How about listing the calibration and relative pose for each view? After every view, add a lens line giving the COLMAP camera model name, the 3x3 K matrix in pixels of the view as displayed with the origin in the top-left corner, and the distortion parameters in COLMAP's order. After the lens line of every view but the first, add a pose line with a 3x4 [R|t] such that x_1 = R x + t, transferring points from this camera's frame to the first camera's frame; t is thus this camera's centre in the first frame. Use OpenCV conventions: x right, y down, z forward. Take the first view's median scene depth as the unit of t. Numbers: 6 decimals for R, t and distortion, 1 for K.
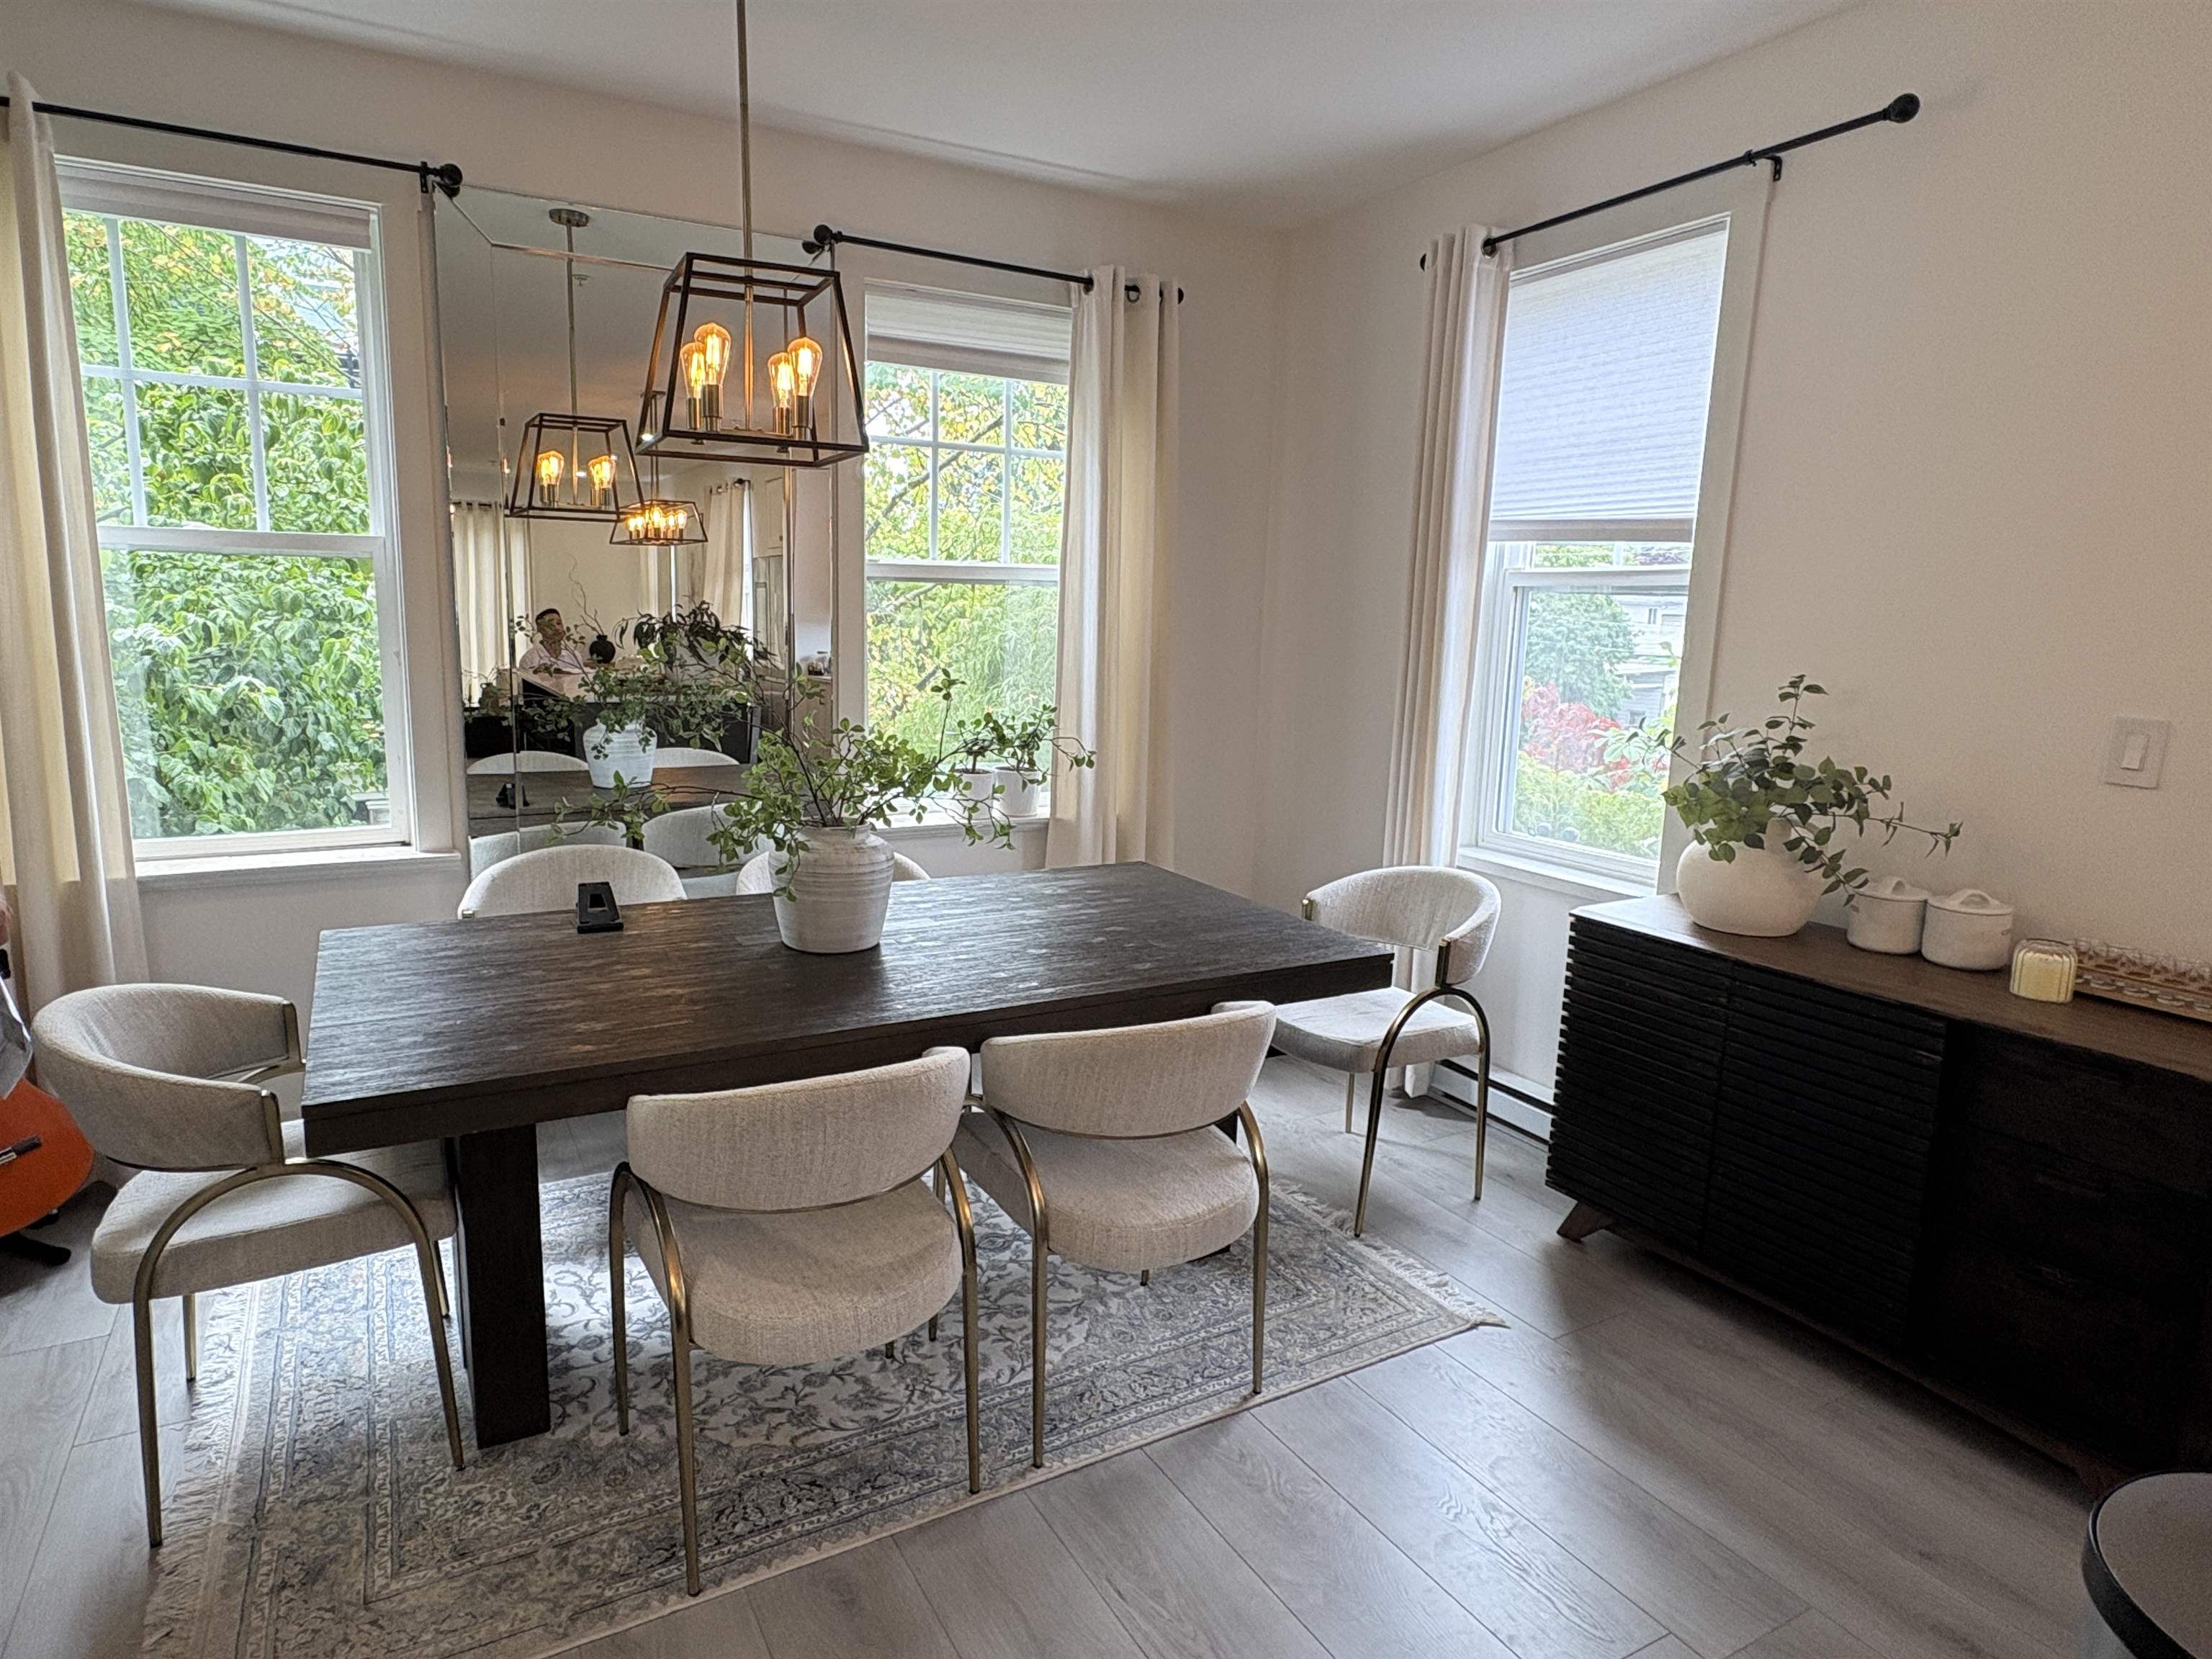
lens RADIAL K [[1266.5, 0, 1043.3], [0, 1266.5, 821.5], [0, 0, 1]] dist [-0.006557, 0.002283]
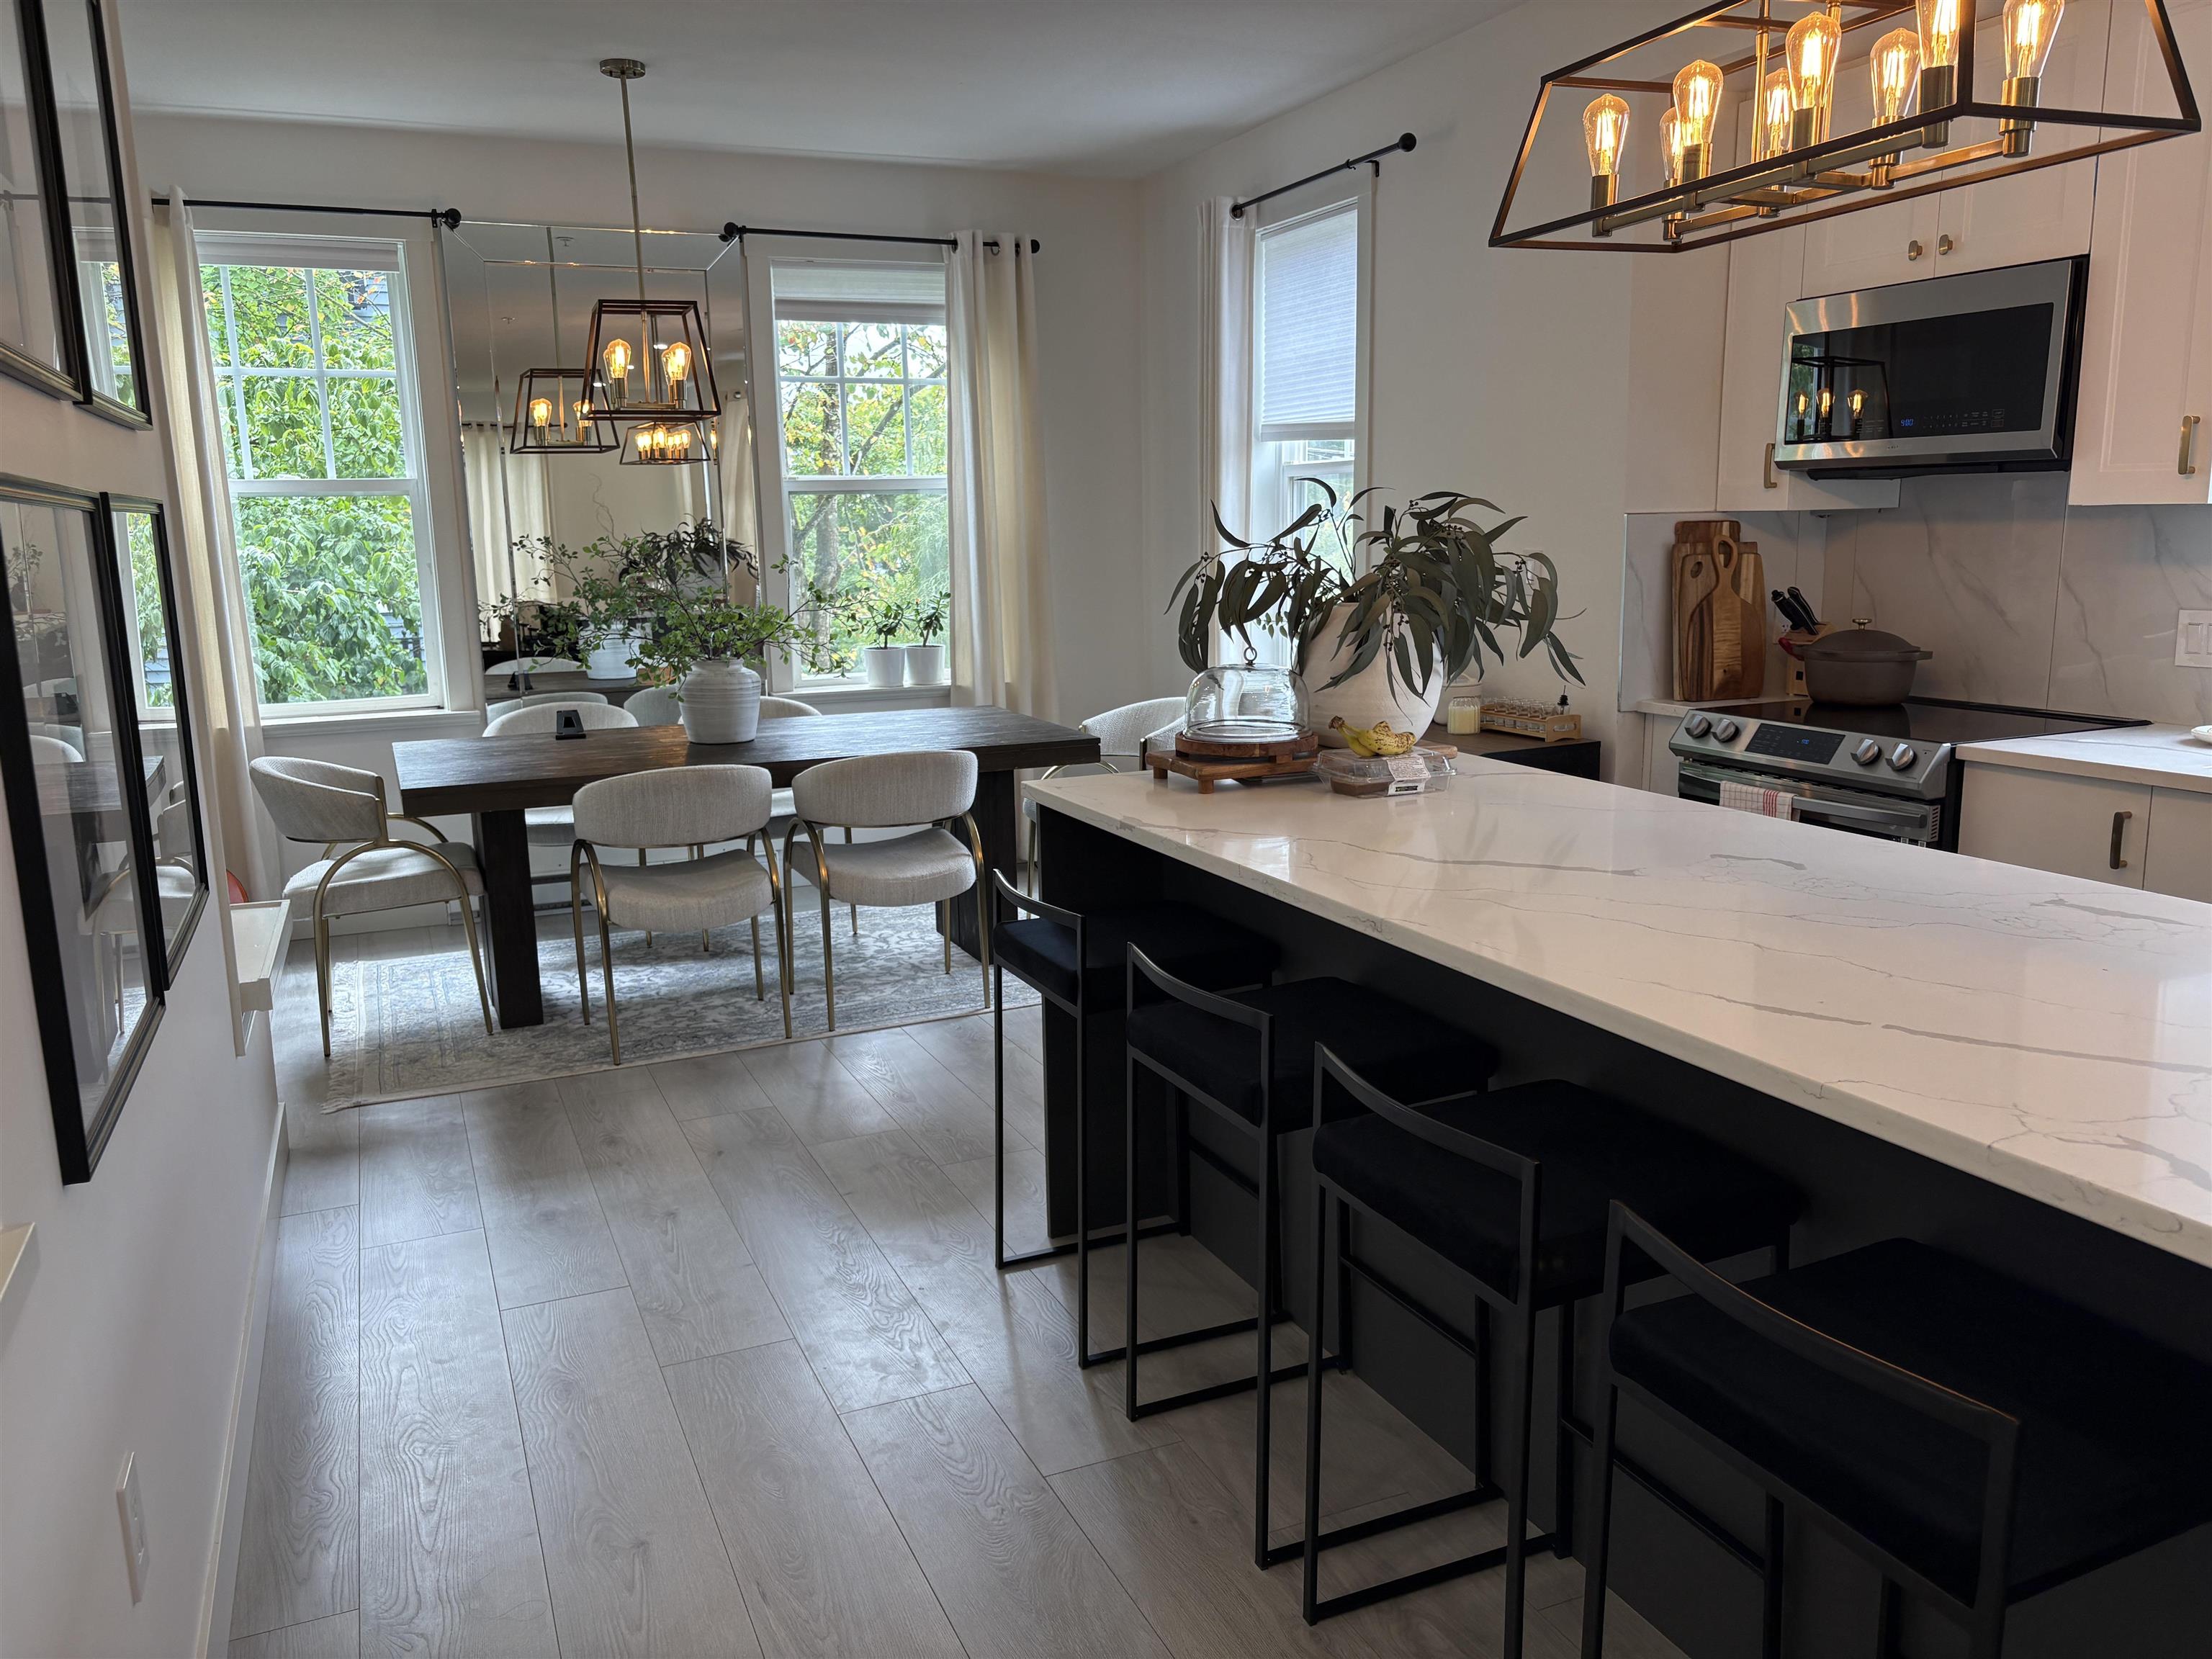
lens RADIAL K [[1690.4, 0, 1109.8], [0, 1690.4, 850.4], [0, 0, 1]] dist [0.007893, 0.012483]
pose [[0.996412, -0.025623, -0.080664, 0.419867], [0.027968, 0.999214, 0.028078, 0.171481], [0.079882, -0.030234, 0.996346, -0.898868]]
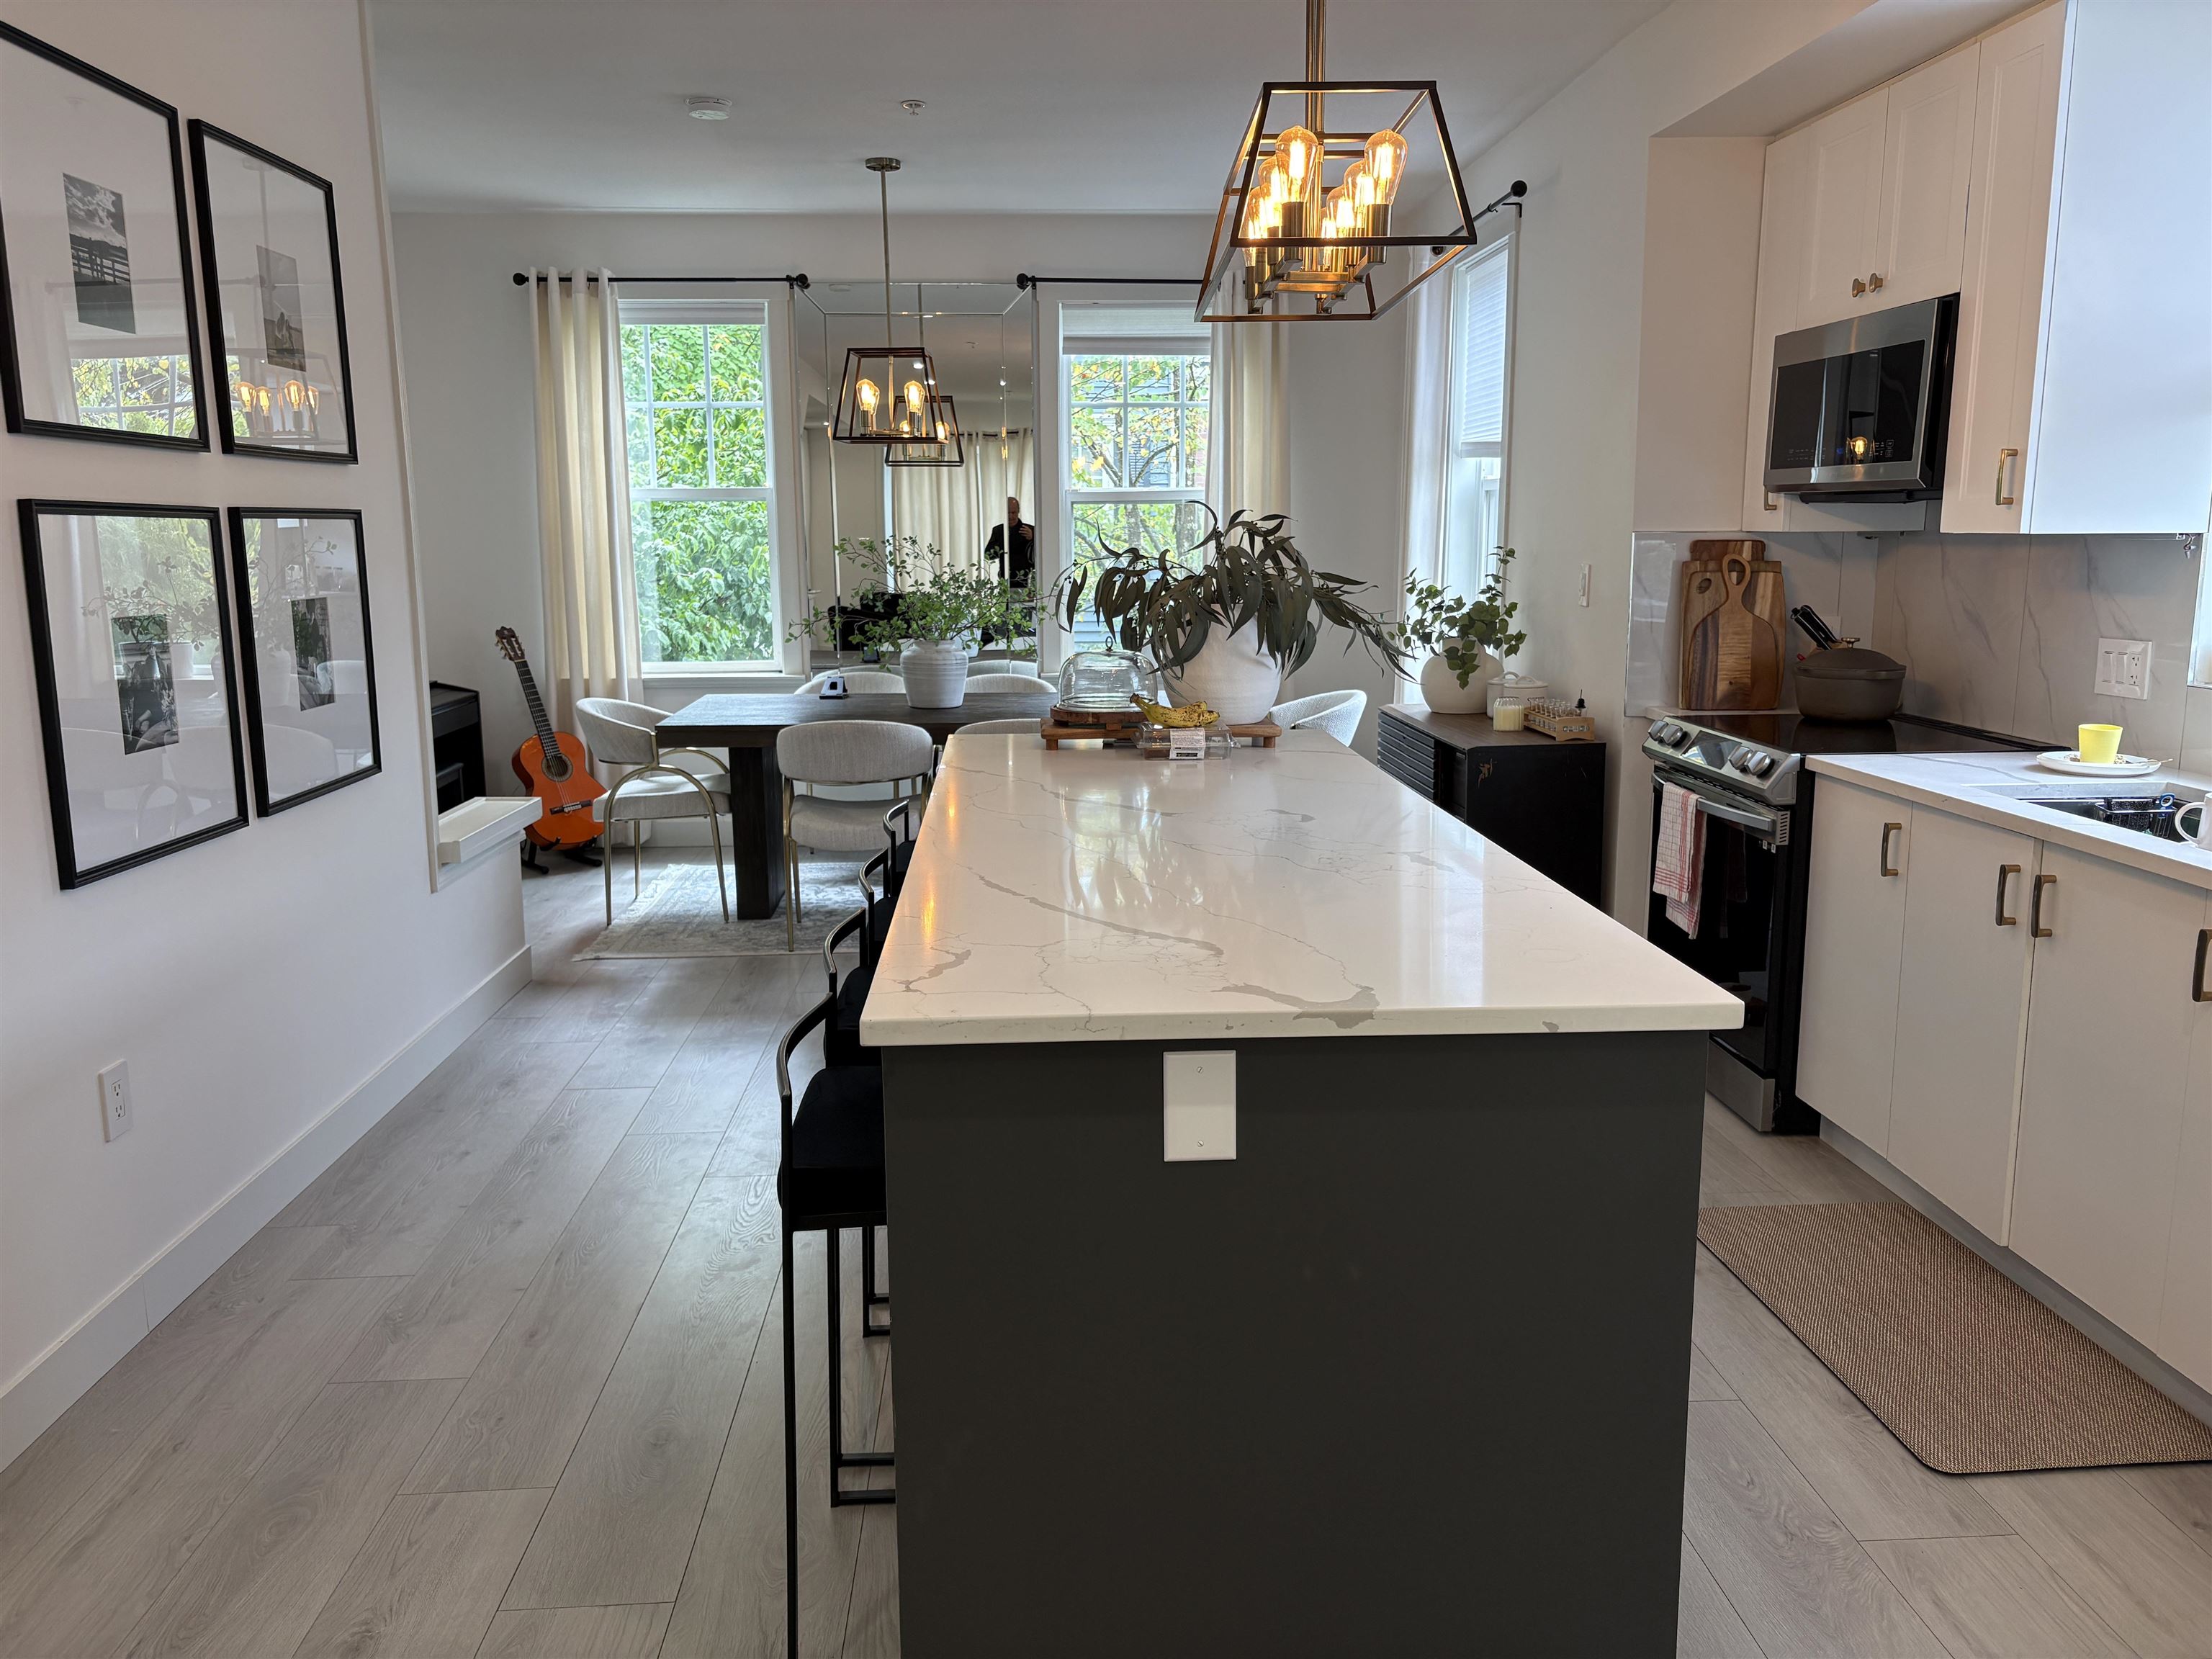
lens RADIAL K [[1690.4, 0, 1107.0], [0, 1690.4, 813.4], [0, 0, 1]] dist [0.007893, 0.012483]
pose [[0.908917, 0.044728, -0.414570, 0.993704], [-0.044468, 0.998958, 0.010284, 0.201594], [0.414598, 0.009088, 0.909959, -1.030212]]
